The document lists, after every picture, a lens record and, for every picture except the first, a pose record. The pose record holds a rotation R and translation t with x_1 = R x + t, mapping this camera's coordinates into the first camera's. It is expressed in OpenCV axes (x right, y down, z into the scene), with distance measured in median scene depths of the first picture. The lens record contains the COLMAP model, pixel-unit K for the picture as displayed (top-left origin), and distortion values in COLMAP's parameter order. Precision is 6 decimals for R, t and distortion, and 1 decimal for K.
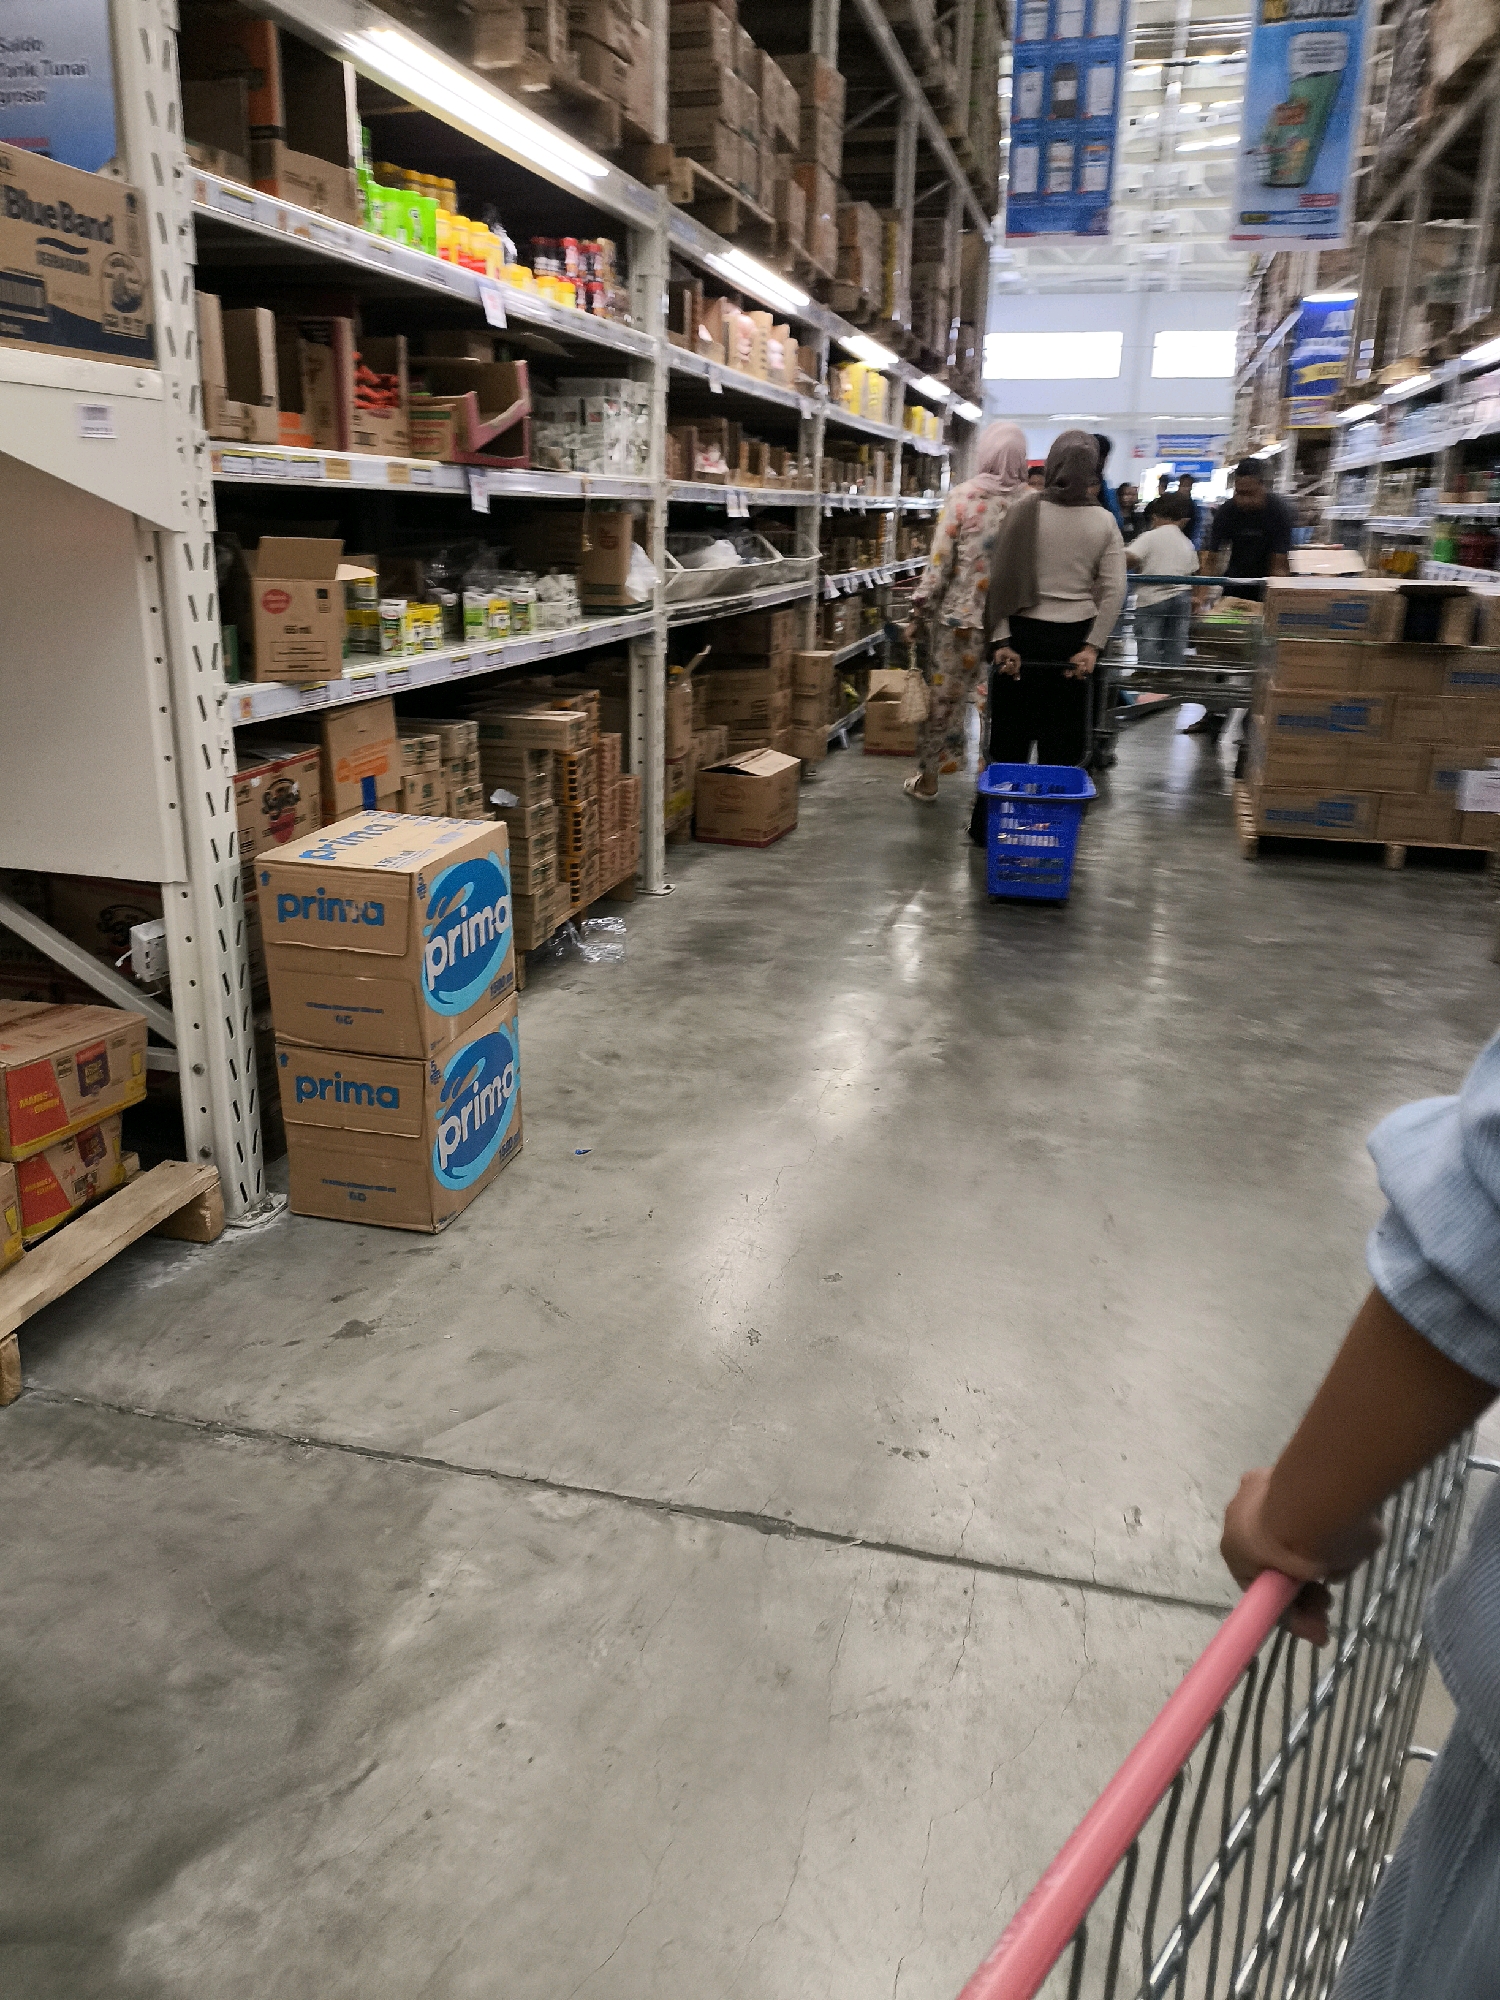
lens RADIAL K [[1467.3, 0, 750.0], [0, 1467.3, 1000.0], [0, 0, 1]] dist [0.134530, -0.200268]
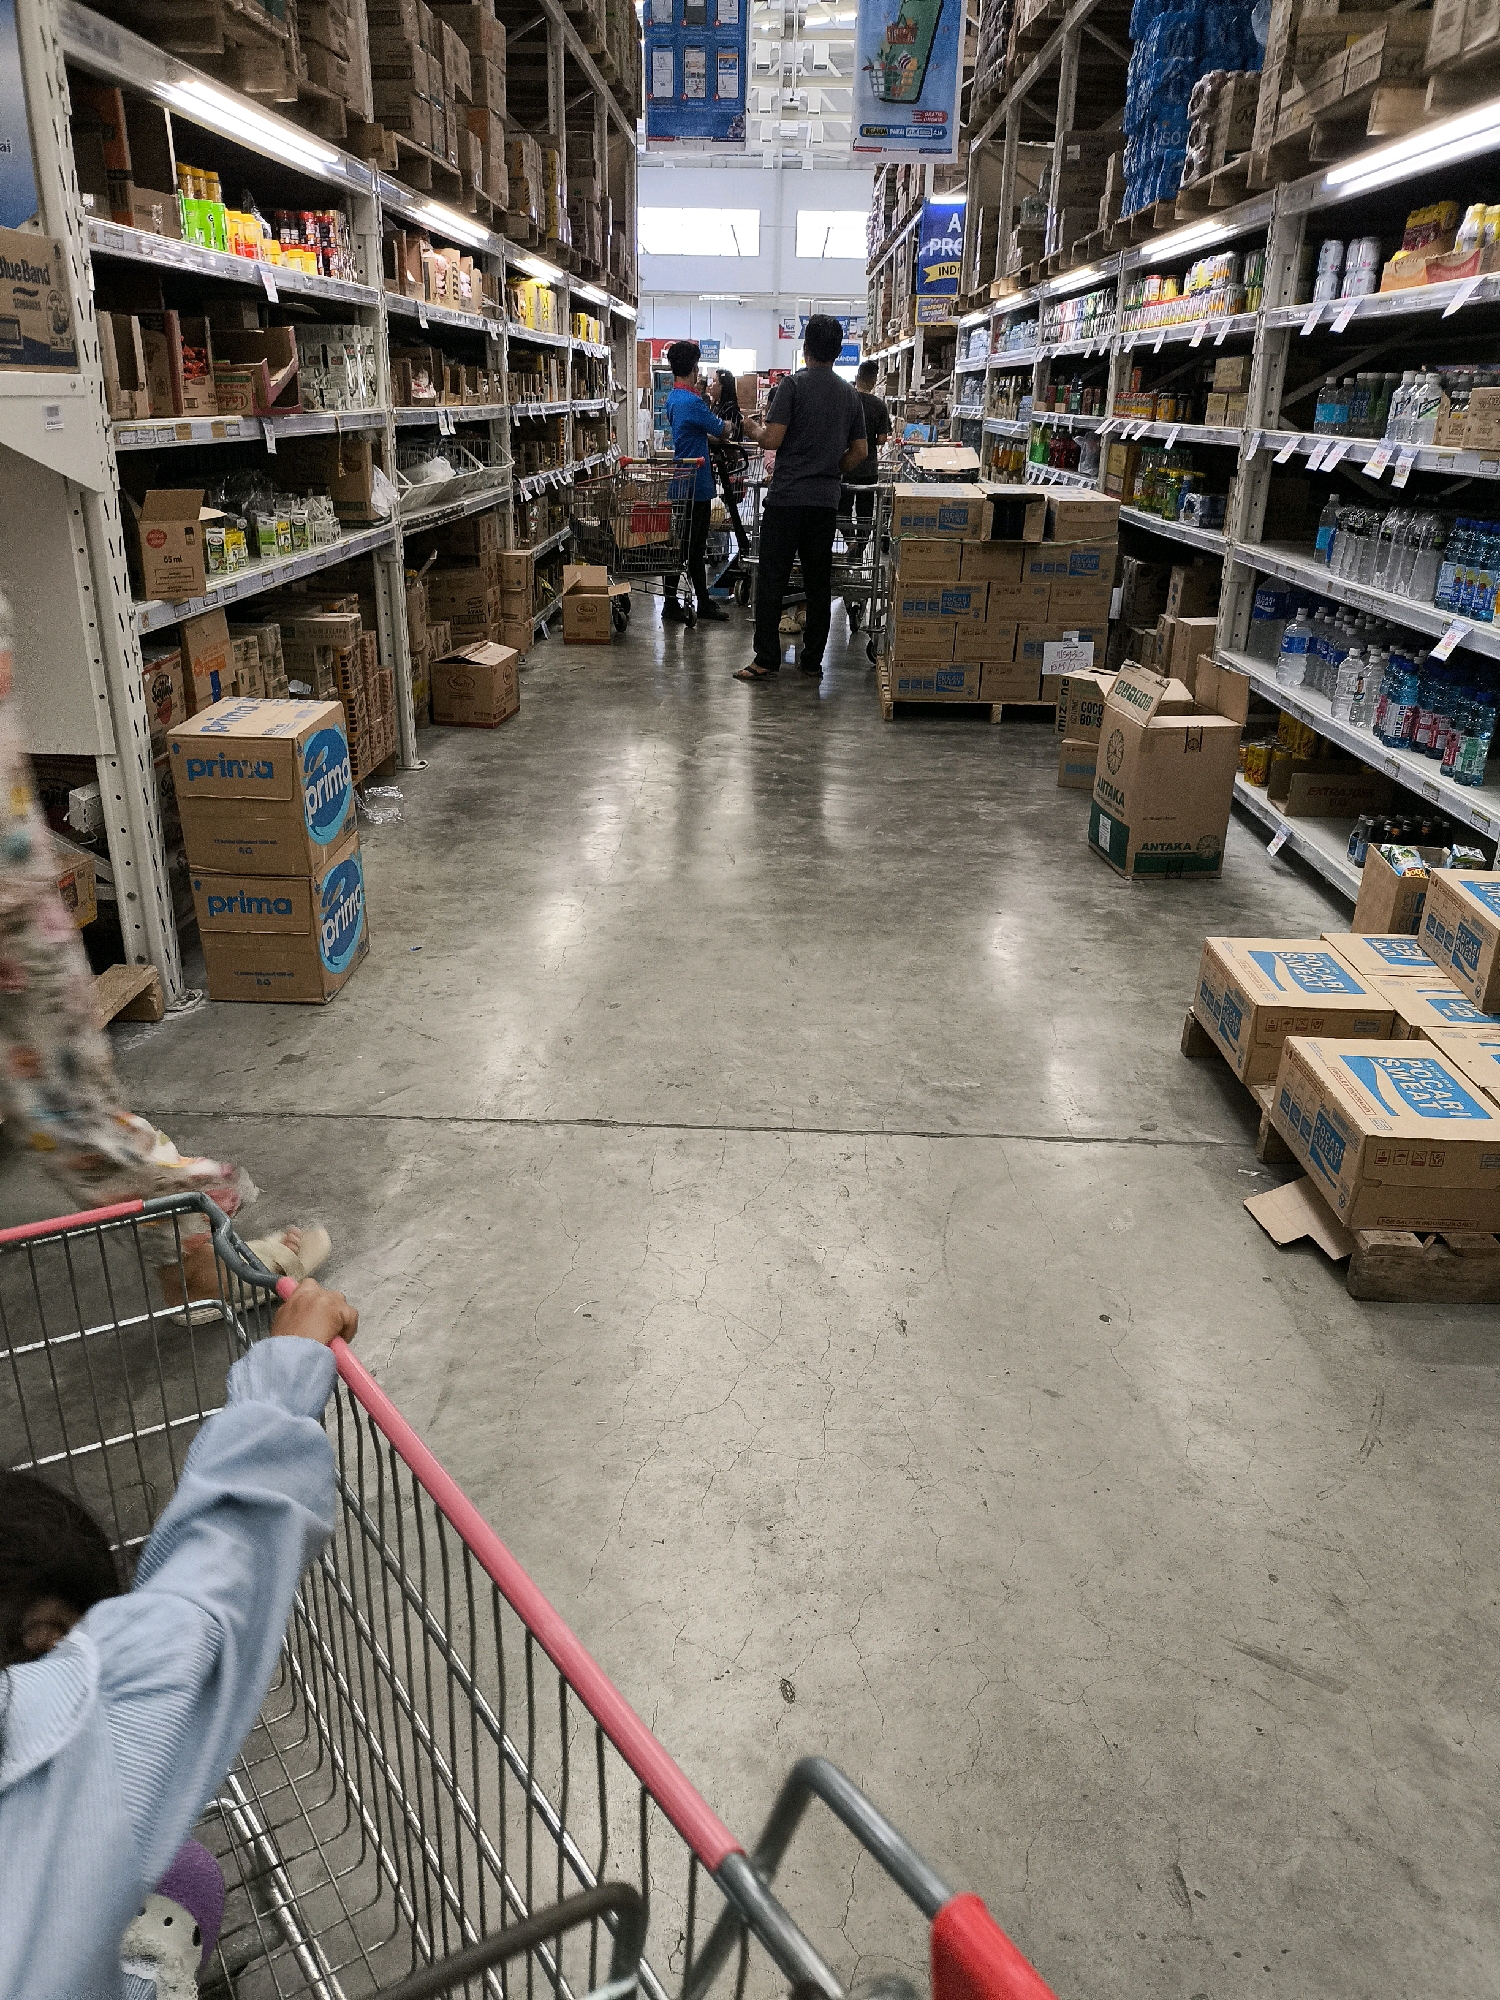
lens RADIAL K [[1466.6, 0, 723.6], [0, 1466.6, 1041.6], [0, 0, 1]] dist [0.081205, -0.137755]
pose [[0.979750, -0.082706, 0.182347, -0.063124], [0.064489, 0.992518, 0.103675, 0.045654], [-0.189557, -0.089816, 0.977753, -0.266932]]
